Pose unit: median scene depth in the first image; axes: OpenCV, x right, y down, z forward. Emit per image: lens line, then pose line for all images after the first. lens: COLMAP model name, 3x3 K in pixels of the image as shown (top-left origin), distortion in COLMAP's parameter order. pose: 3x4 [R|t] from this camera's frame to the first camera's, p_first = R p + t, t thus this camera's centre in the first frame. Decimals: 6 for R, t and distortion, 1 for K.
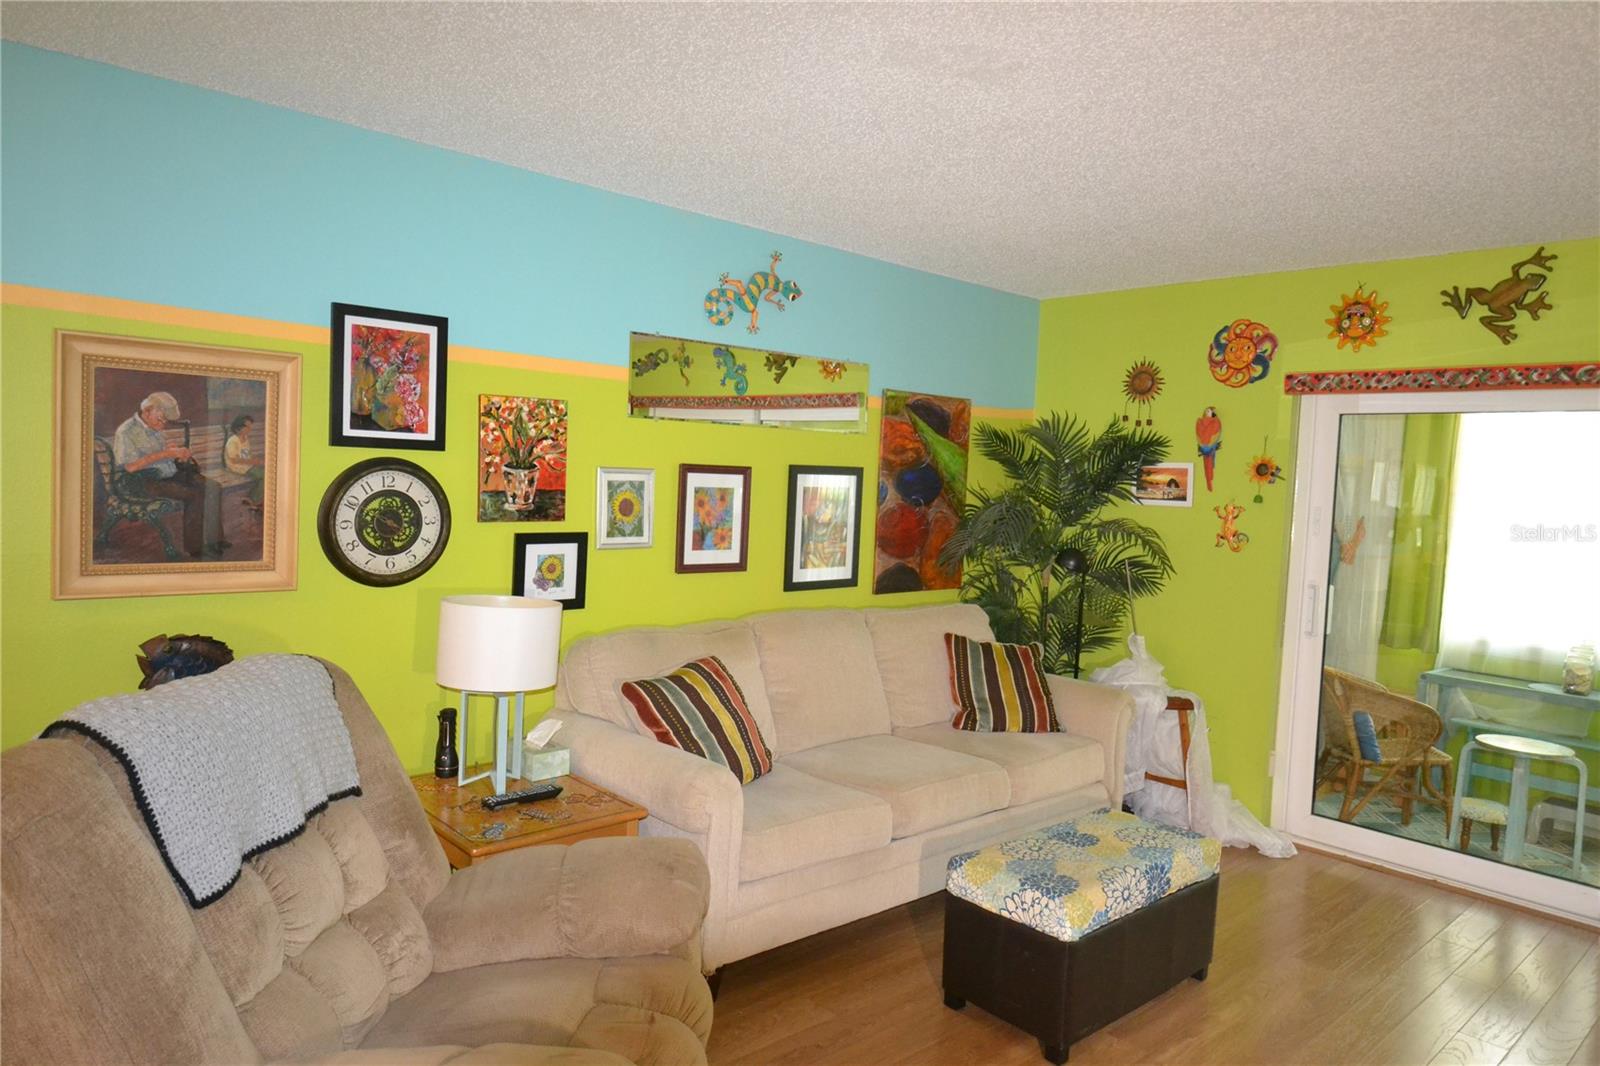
lens RADIAL K [[1000.5, 0, 803.3], [0, 1000.5, 527.9], [0, 0, 1]] dist [0.031356, -0.045022]
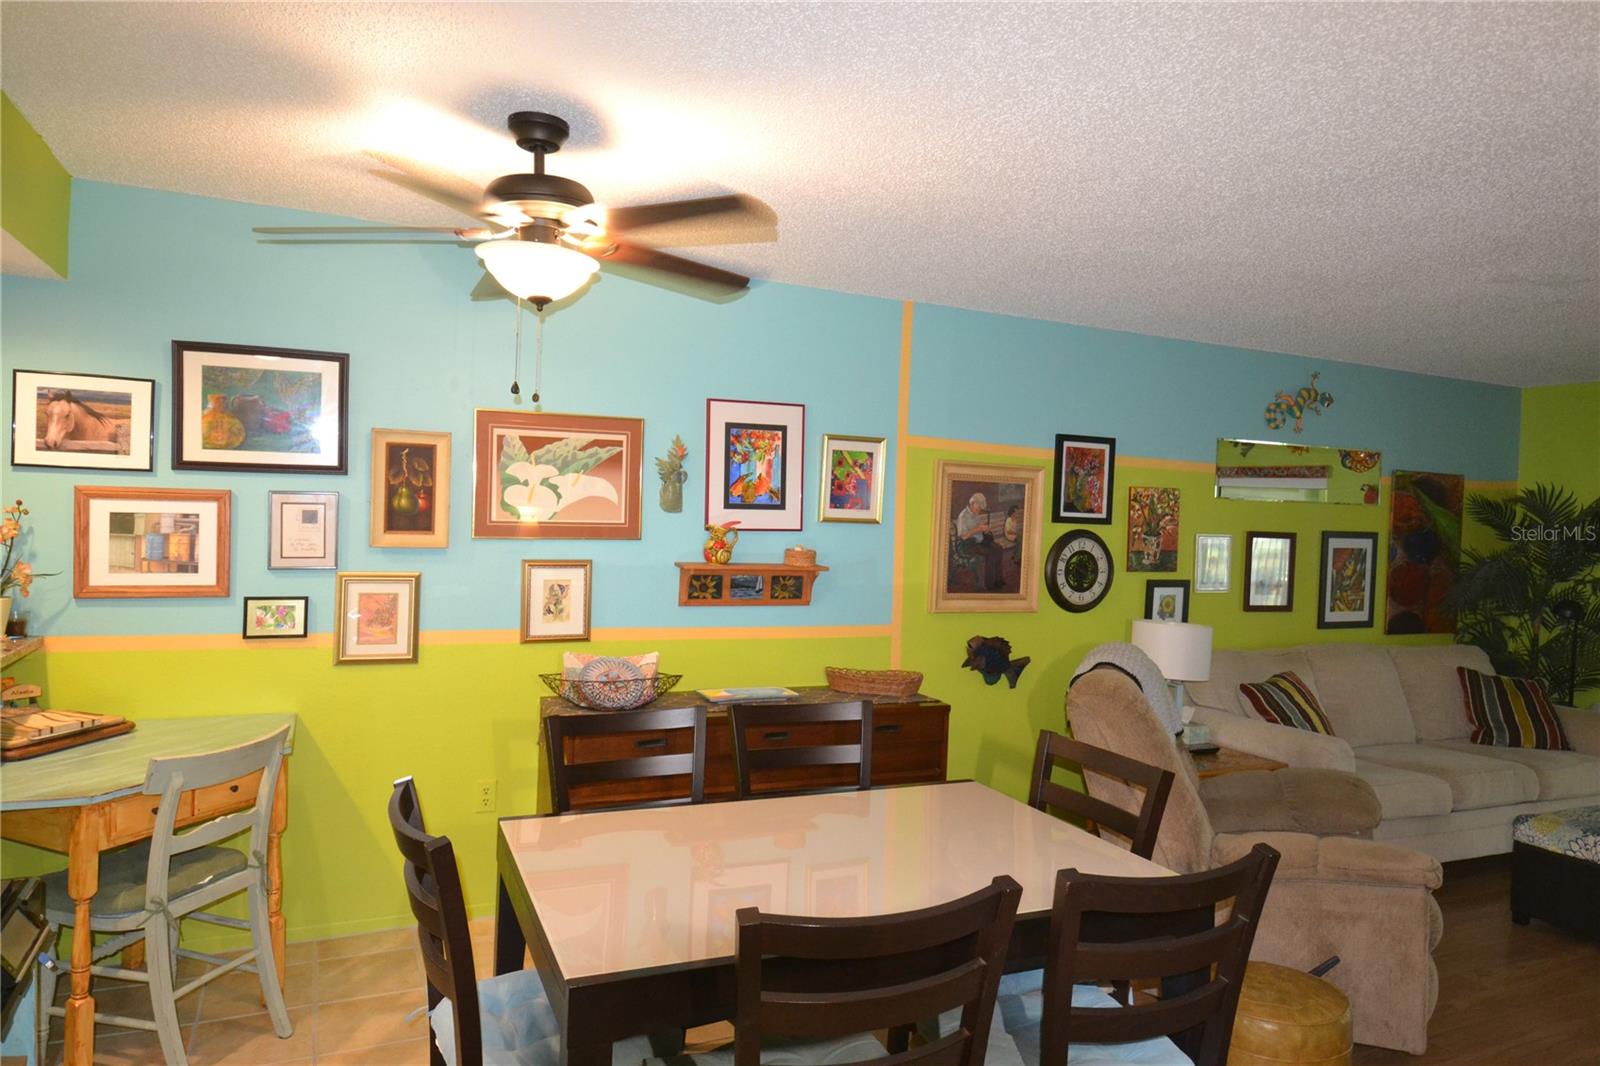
lens RADIAL K [[1000.5, 0, 803.3], [0, 1000.5, 527.9], [0, 0, 1]] dist [0.031356, -0.045022]
pose [[0.952134, -0.001158, -0.305678, -0.314310], [-0.015097, 0.998594, -0.050807, 0.011729], [0.305307, 0.052990, 0.950778, -0.550778]]
